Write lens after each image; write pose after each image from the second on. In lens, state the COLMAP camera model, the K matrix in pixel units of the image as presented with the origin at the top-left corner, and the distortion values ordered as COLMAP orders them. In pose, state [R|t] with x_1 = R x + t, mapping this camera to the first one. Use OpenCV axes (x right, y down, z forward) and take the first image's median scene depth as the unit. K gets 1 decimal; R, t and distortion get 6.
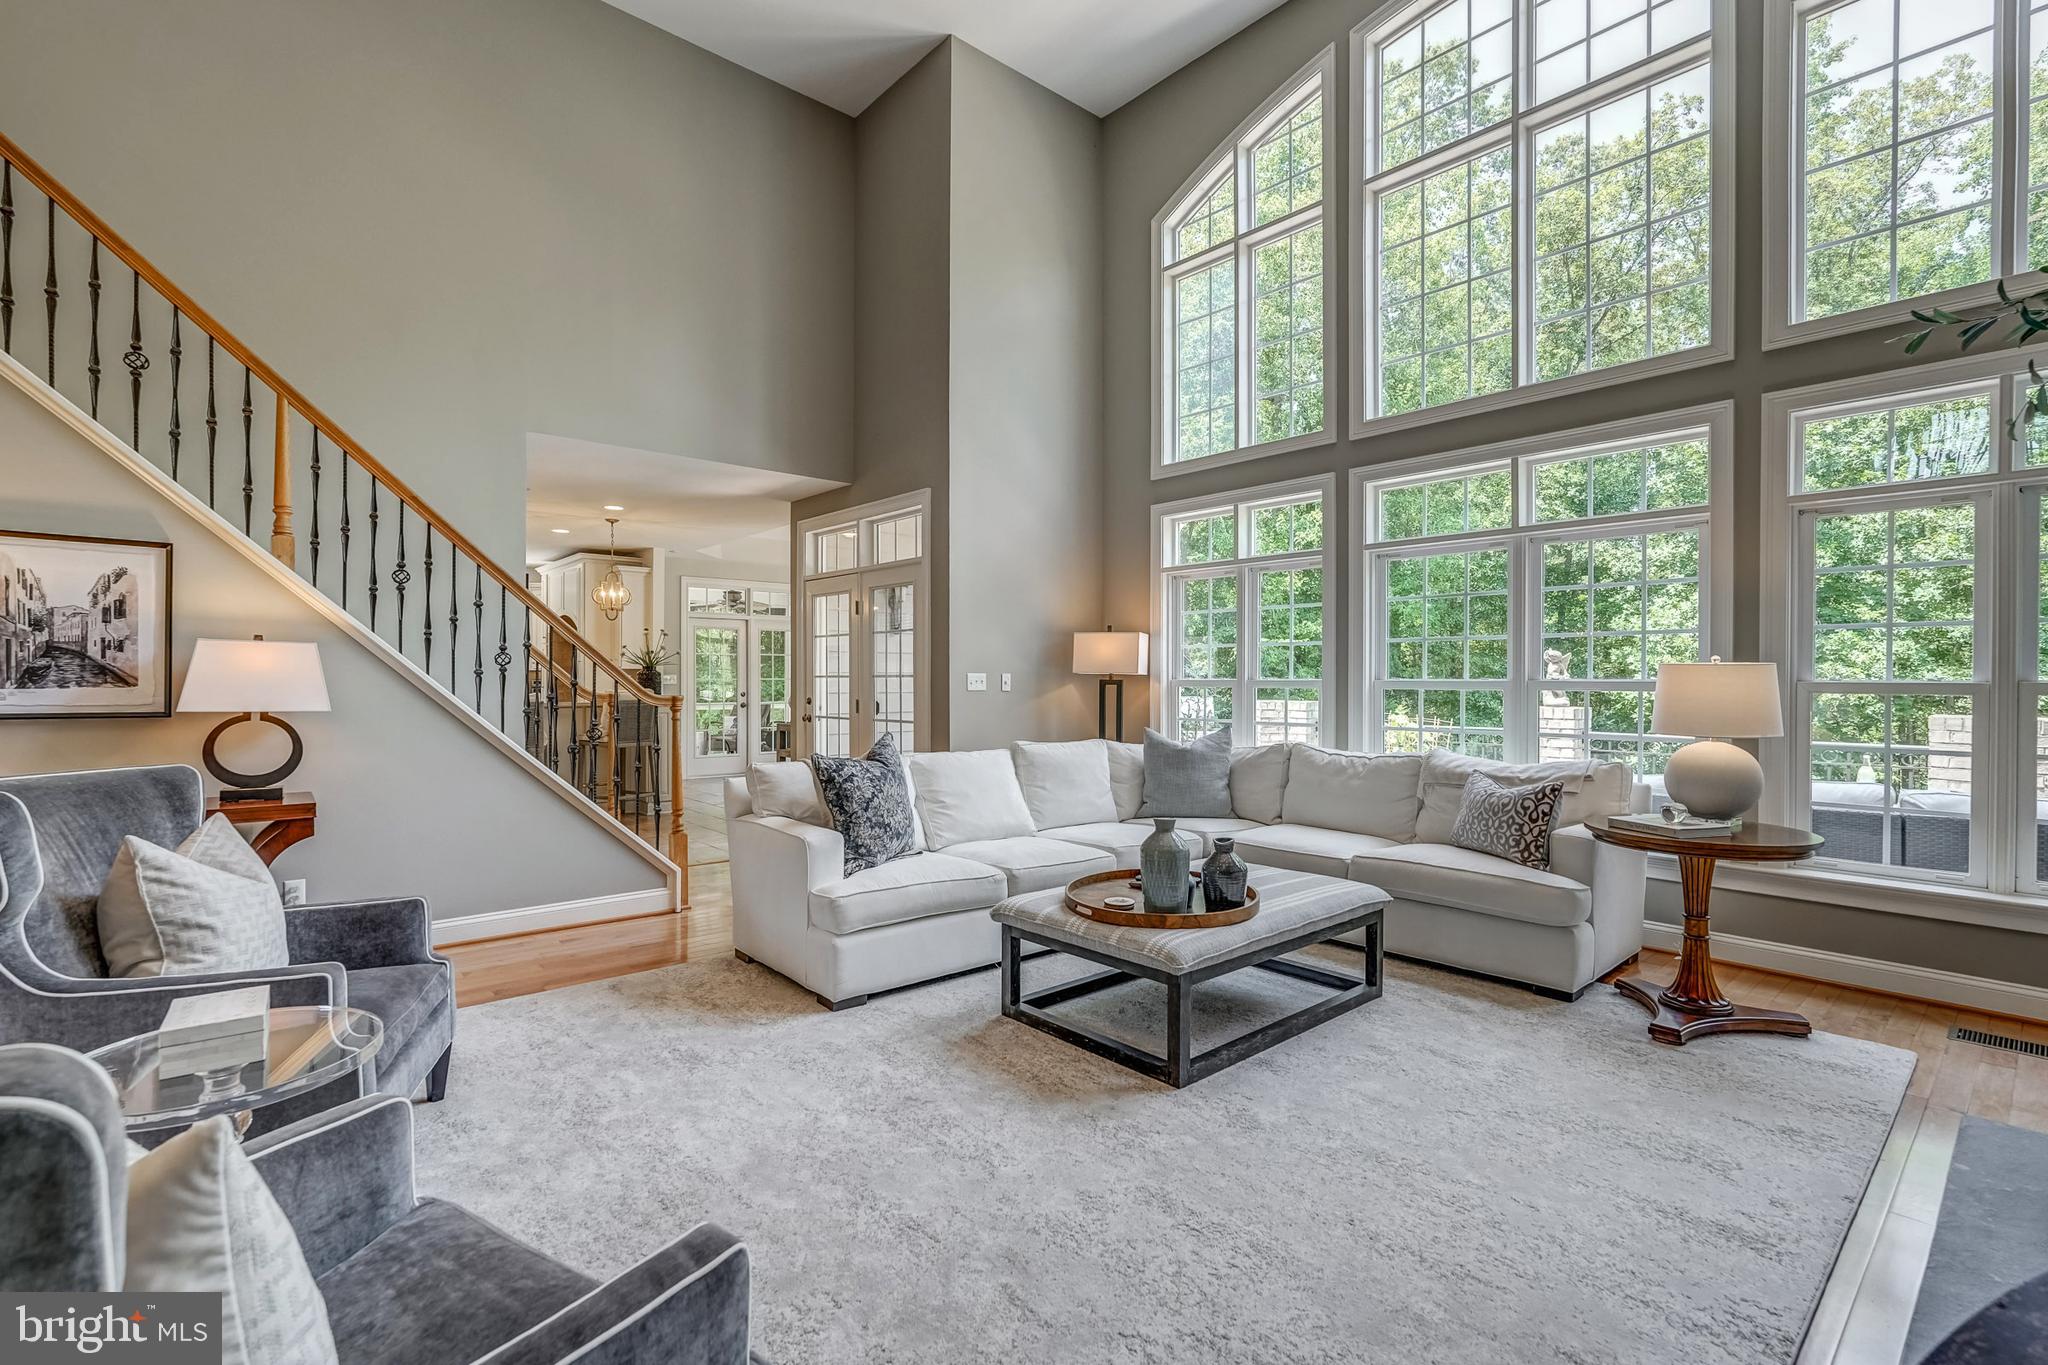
lens RADIAL K [[912.5, 0, 1035.0], [0, 912.5, 685.8], [0, 0, 1]] dist [-0.002146, 0.001610]
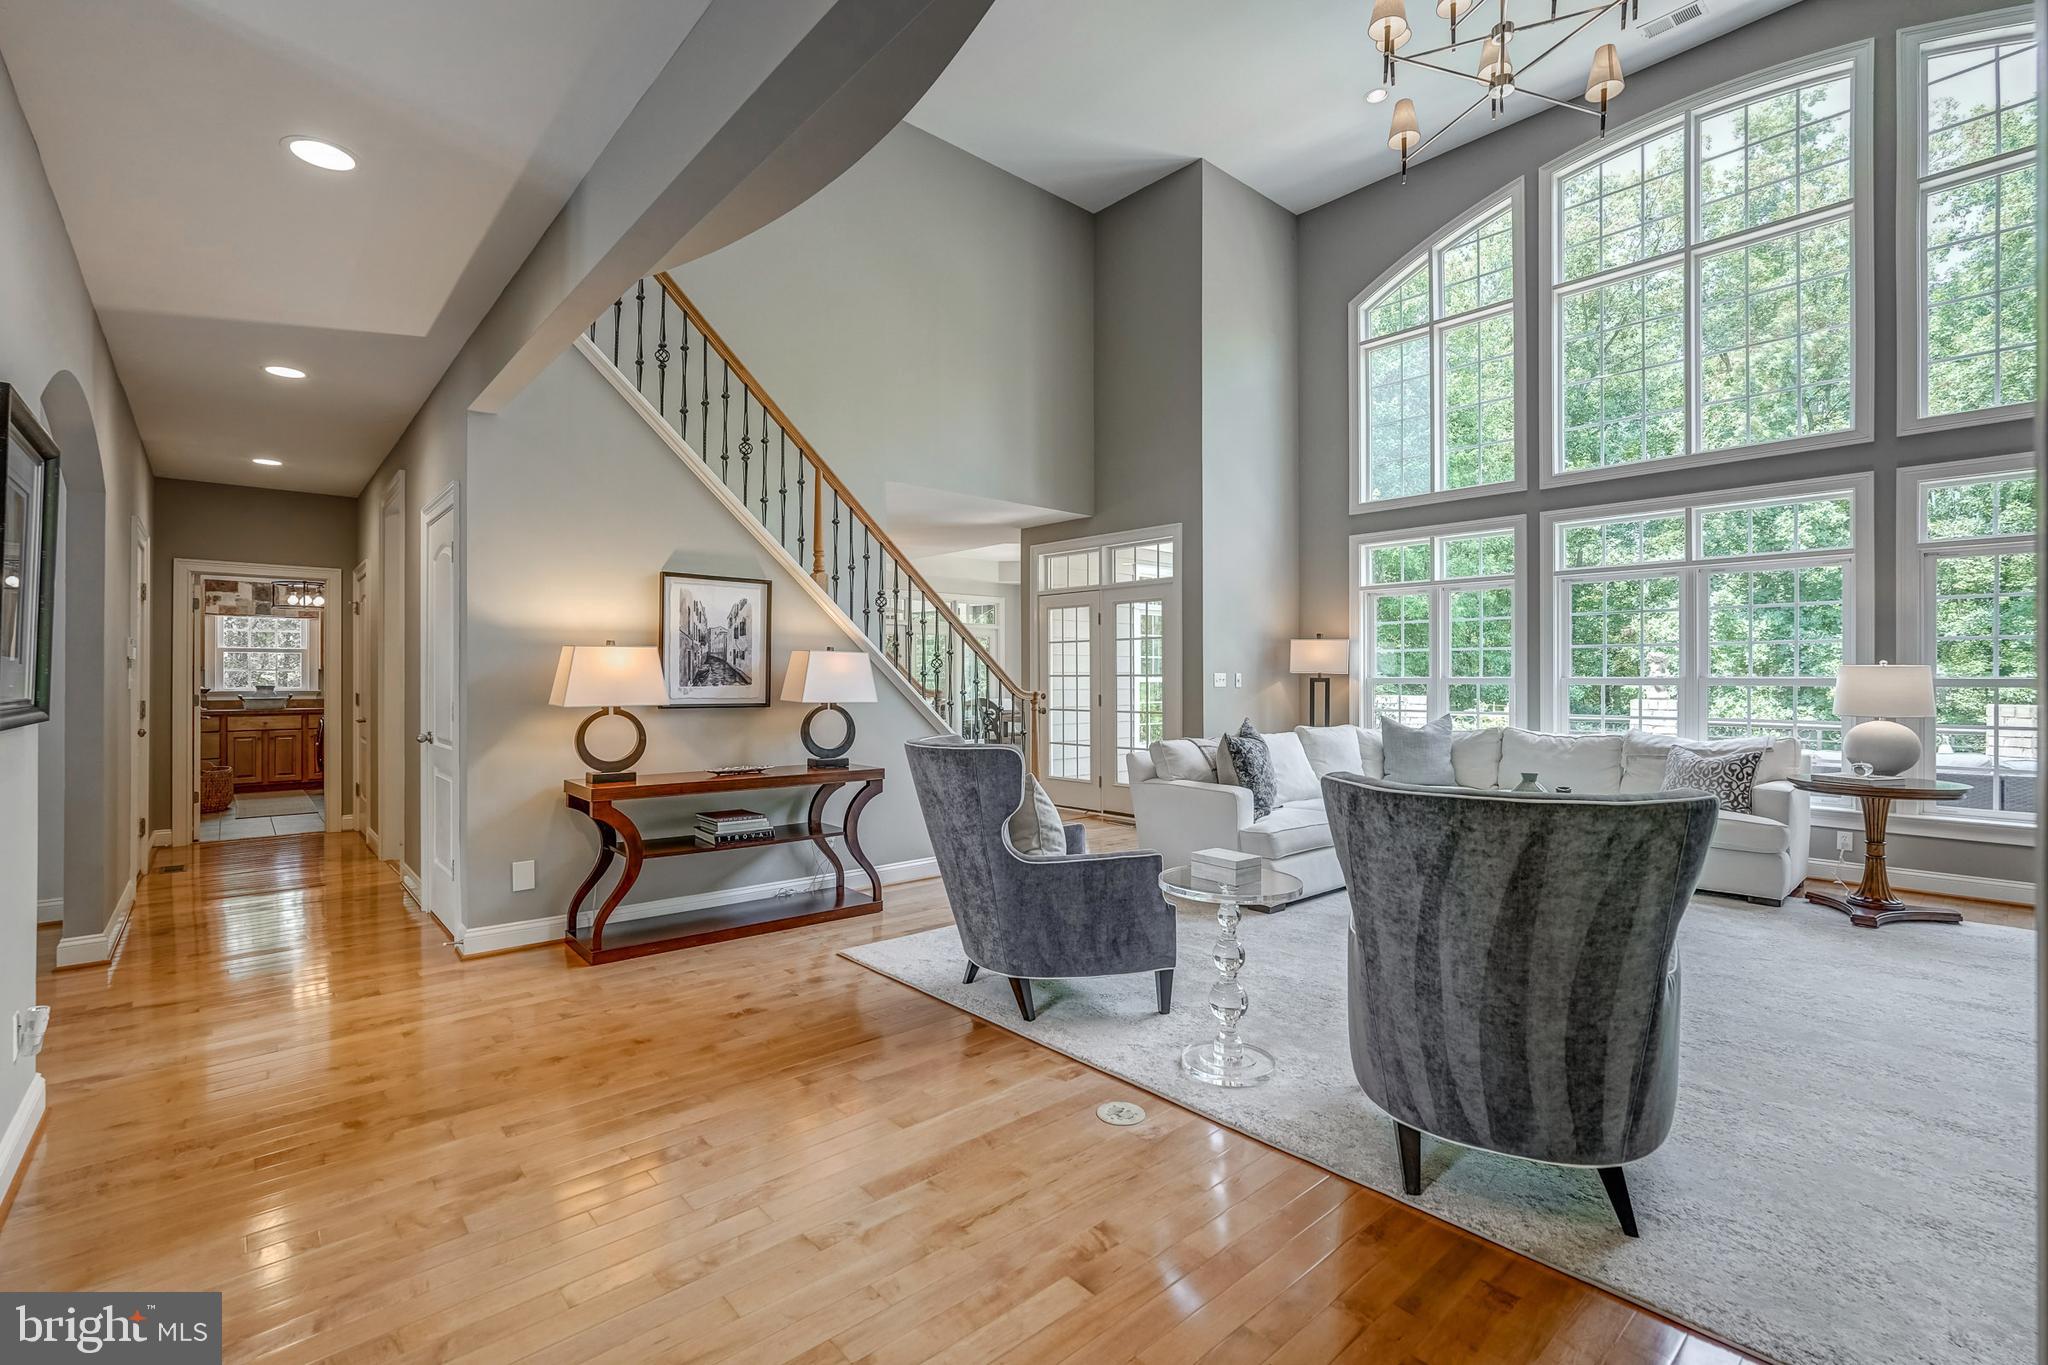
lens RADIAL K [[912.5, 0, 1011.1], [0, 912.5, 680.6], [0, 0, 1]] dist [-0.002146, 0.001610]
pose [[0.999908, -0.002544, 0.013287, -0.416860], [0.002596, 0.999989, -0.003927, 0.000673], [-0.013277, 0.003961, 0.999904, -0.265318]]
